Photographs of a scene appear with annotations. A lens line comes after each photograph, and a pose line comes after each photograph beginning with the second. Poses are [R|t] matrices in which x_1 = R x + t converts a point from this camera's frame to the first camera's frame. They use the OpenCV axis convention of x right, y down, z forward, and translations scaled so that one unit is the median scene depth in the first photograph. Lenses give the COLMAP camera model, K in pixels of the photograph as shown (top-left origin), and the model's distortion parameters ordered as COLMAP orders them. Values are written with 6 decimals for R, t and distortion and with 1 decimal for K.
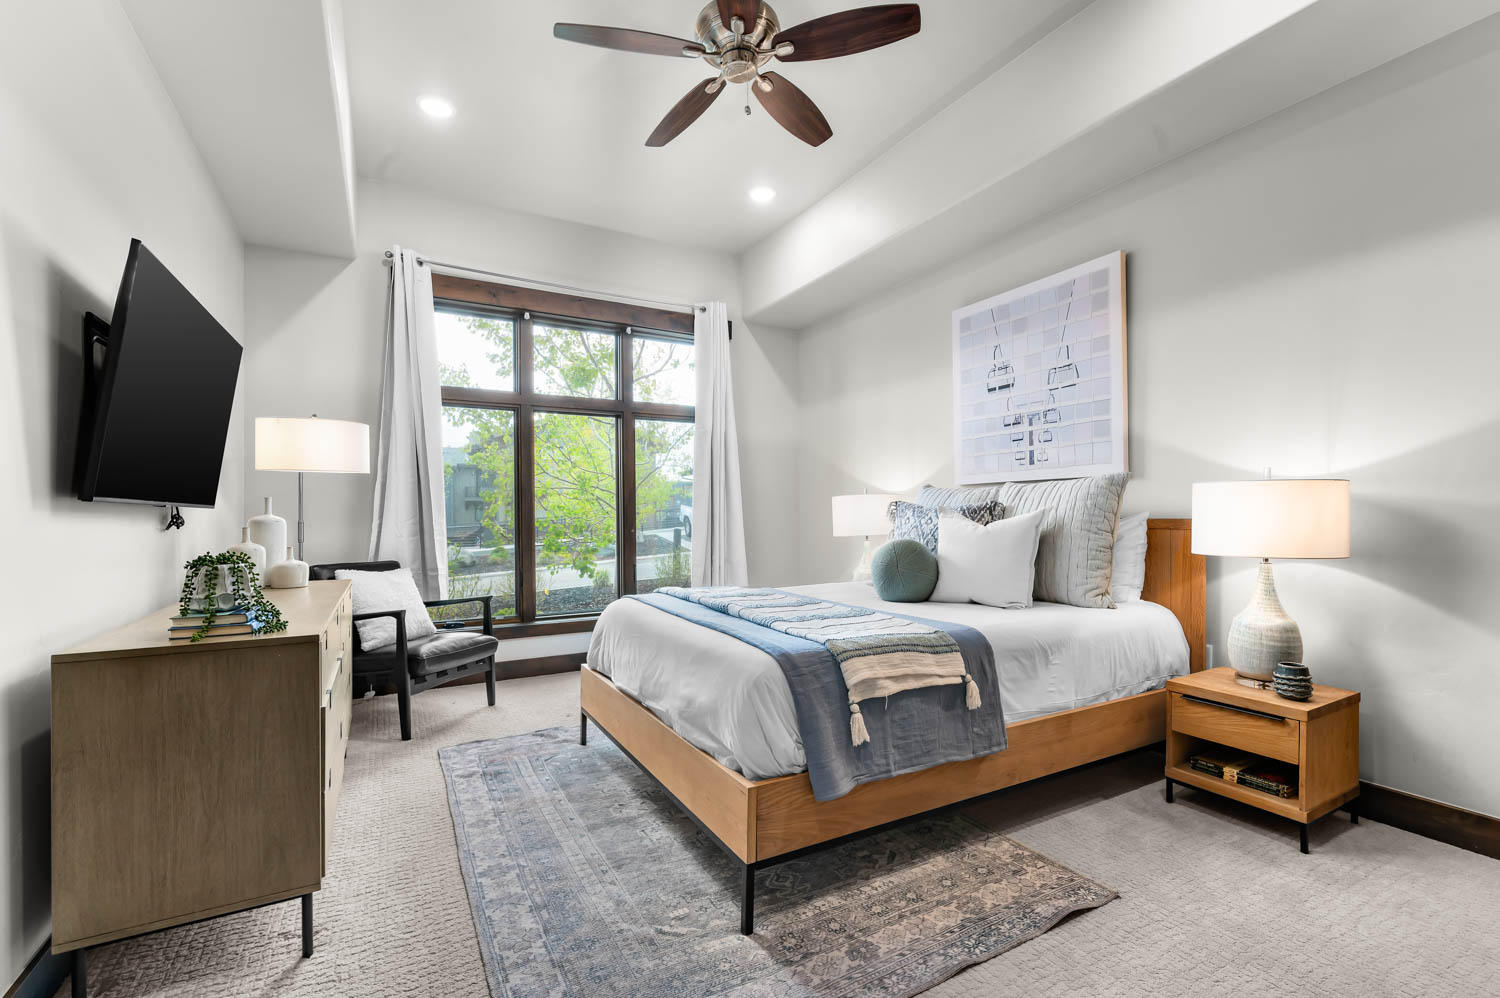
lens RADIAL K [[651.0, 0, 751.3], [0, 651.0, 509.7], [0, 0, 1]] dist [0.004842, -0.002667]
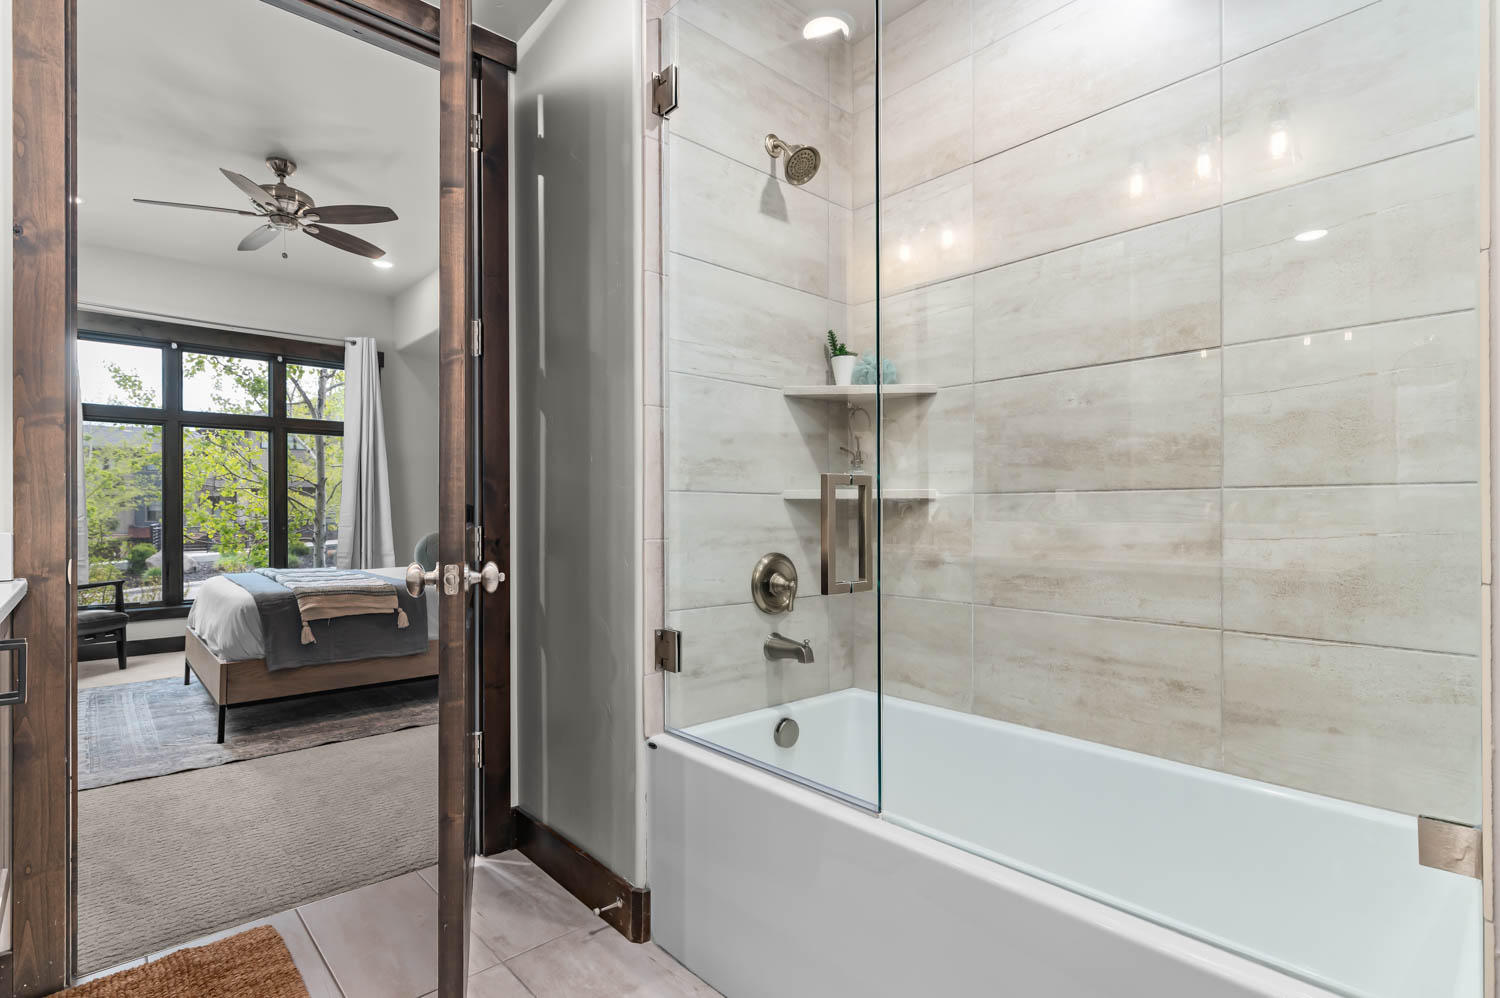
lens RADIAL K [[729.4, 0, 750.5], [0, 729.4, 501.8], [0, 0, 1]] dist [0.002366, 0.000377]
pose [[0.975566, 0.005098, 0.219646, 0.383294], [-0.003227, 0.999955, -0.008879, -0.006940], [-0.219682, 0.007953, 0.975539, -0.516352]]
